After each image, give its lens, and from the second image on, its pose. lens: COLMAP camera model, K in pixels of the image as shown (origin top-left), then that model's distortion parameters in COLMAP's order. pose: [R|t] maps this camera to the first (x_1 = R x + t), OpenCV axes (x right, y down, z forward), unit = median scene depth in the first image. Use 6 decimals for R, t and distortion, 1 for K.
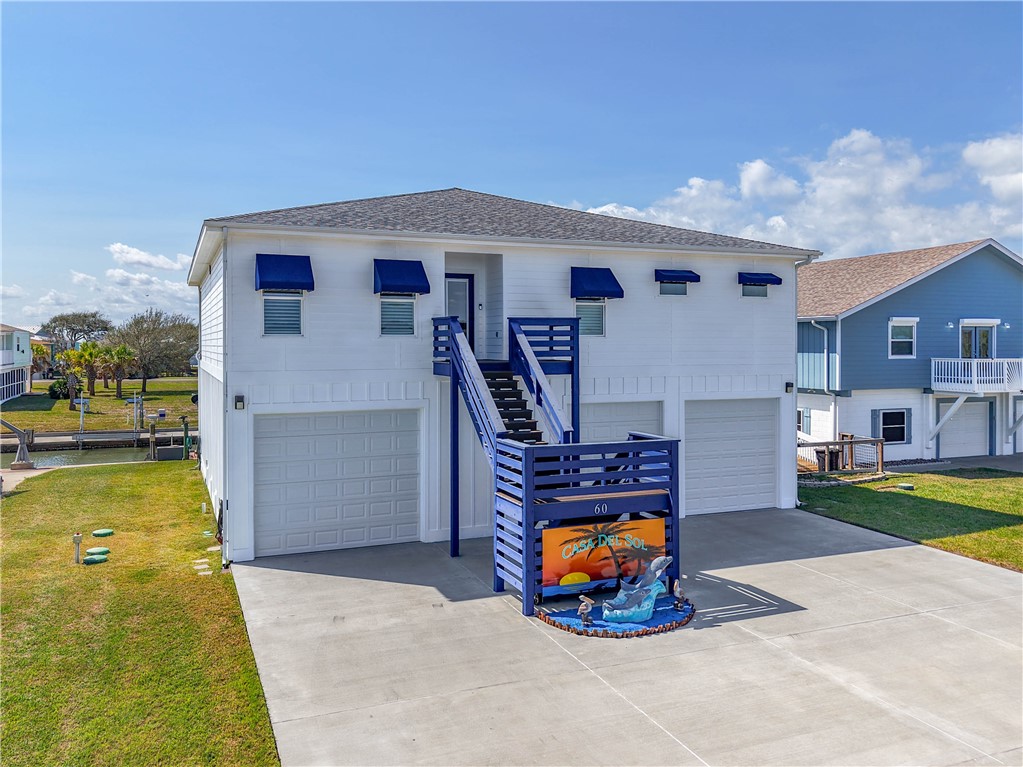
lens RADIAL K [[839.0, 0, 509.5], [0, 839.0, 385.0], [0, 0, 1]] dist [0.013849, -0.018865]
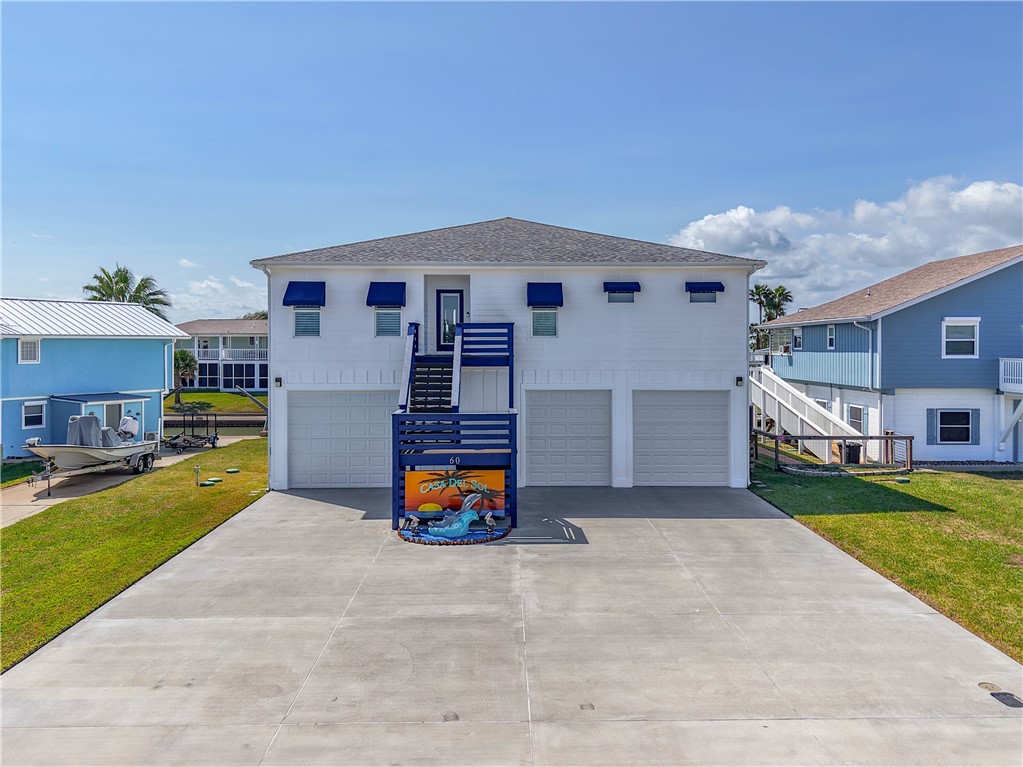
lens RADIAL K [[839.0, 0, 513.1], [0, 839.0, 378.3], [0, 0, 1]] dist [0.013849, -0.018865]
pose [[0.928742, 0.015167, -0.370415, 0.549064], [-0.019044, 0.999795, -0.006810, 0.014566], [0.370236, 0.013379, 0.928841, -0.200032]]
